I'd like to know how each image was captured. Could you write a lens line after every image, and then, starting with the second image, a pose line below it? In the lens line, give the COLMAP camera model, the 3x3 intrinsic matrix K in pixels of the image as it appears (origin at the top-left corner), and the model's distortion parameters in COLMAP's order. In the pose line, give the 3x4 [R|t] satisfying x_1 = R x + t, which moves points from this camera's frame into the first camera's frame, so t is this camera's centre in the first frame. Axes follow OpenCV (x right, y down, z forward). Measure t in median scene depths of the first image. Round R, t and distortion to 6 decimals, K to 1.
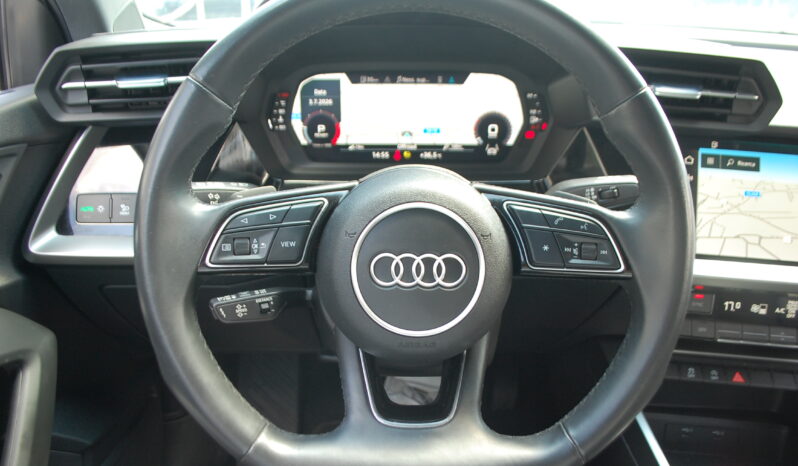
lens RADIAL K [[647.7, 0, 398.0], [0, 647.7, 256.6], [0, 0, 1]] dist [-0.096763, 0.002165]
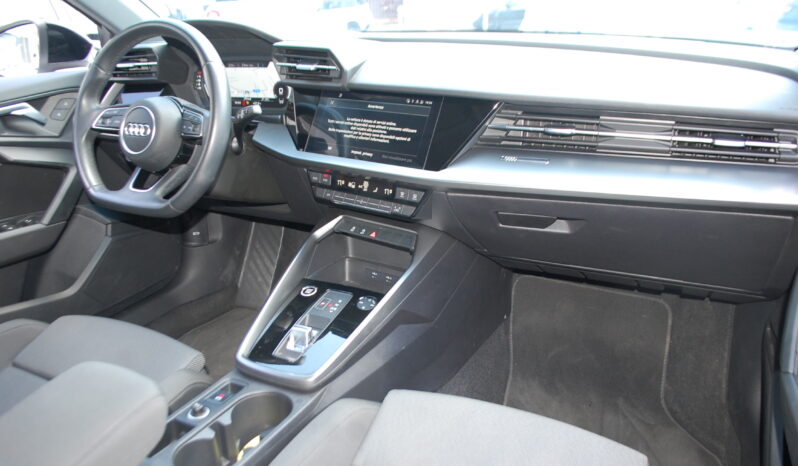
lens RADIAL K [[621.8, 0, 400.1], [0, 621.8, 255.9], [0, 0, 1]] dist [-0.088141, -0.001274]
pose [[0.882477, 0.142354, -0.448296, 1.610135], [-0.147091, 0.988821, 0.024444, 0.232962], [0.446764, 0.044369, 0.893551, -0.564621]]
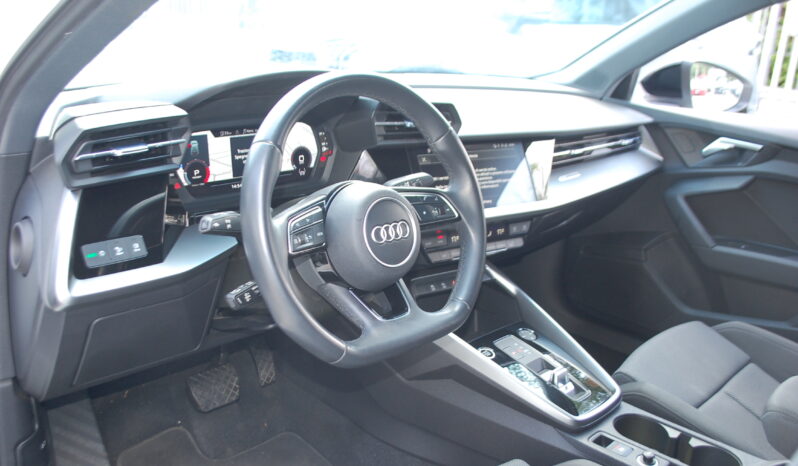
lens RADIAL K [[699.1, 0, 396.3], [0, 699.1, 251.7], [0, 0, 1]] dist [-0.077692, 0.001173]
pose [[0.724678, -0.197354, 0.660222, -0.939280], [0.230365, 0.972370, 0.037806, 0.002054], [-0.649441, 0.124695, 0.750119, -0.380912]]
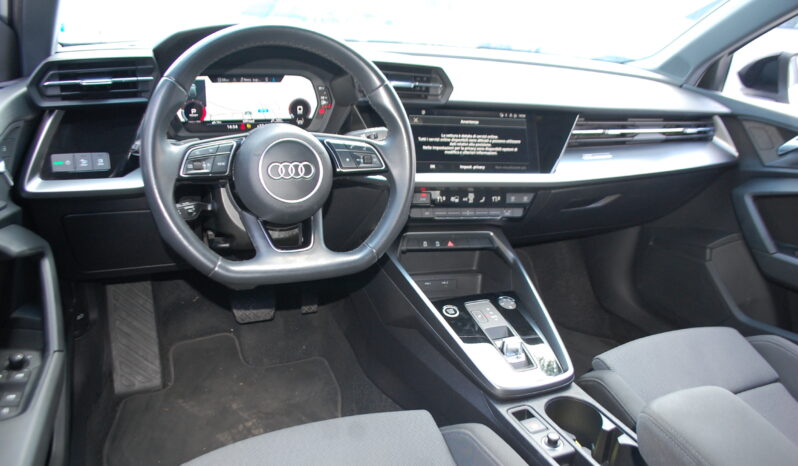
lens RADIAL K [[621.8, 0, 400.1], [0, 621.8, 255.9], [0, 0, 1]] dist [-0.088141, -0.001274]
pose [[0.920696, -0.102971, 0.376451, -0.299397], [0.100793, 0.994580, 0.025537, 0.196158], [-0.377040, 0.014432, 0.926084, -0.677606]]
